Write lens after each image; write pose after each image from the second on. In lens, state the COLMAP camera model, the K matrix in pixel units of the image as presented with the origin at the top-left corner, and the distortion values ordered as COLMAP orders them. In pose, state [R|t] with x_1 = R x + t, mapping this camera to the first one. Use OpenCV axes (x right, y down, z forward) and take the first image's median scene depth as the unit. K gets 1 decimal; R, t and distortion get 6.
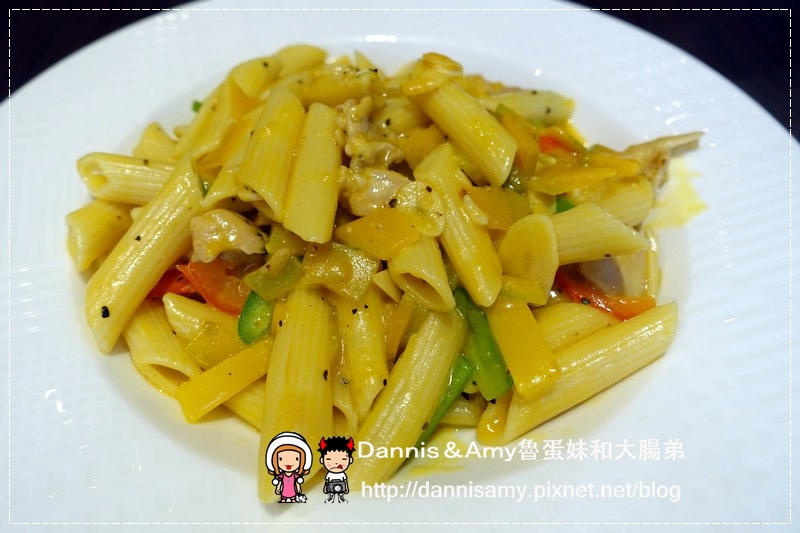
lens RADIAL K [[604.5, 0, 404.5], [0, 604.5, 263.5], [0, 0, 1]] dist [-0.007892, -0.001247]
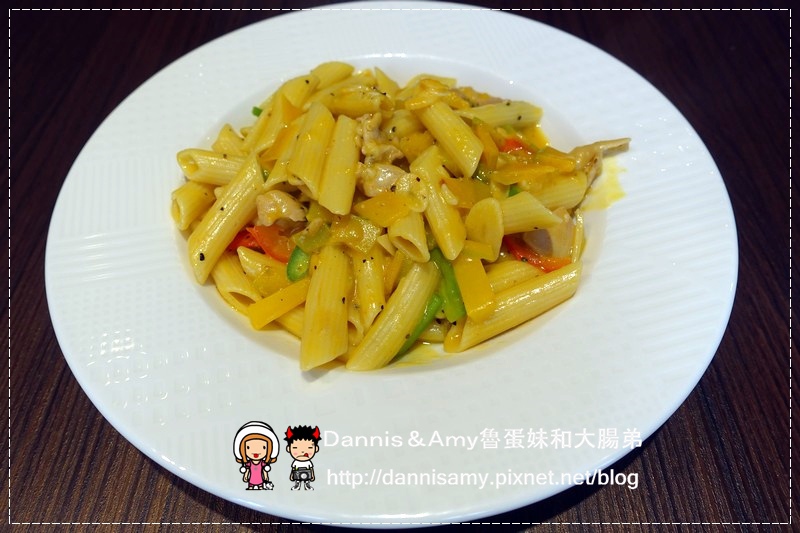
lens RADIAL K [[604.5, 0, 397.1], [0, 604.5, 269.4], [0, 0, 1]] dist [-0.007892, -0.001247]
pose [[0.997417, 0.029076, -0.065676, 0.090704], [-0.025603, 0.998261, 0.053104, 0.016683], [0.067106, -0.051285, 0.996427, -0.454050]]
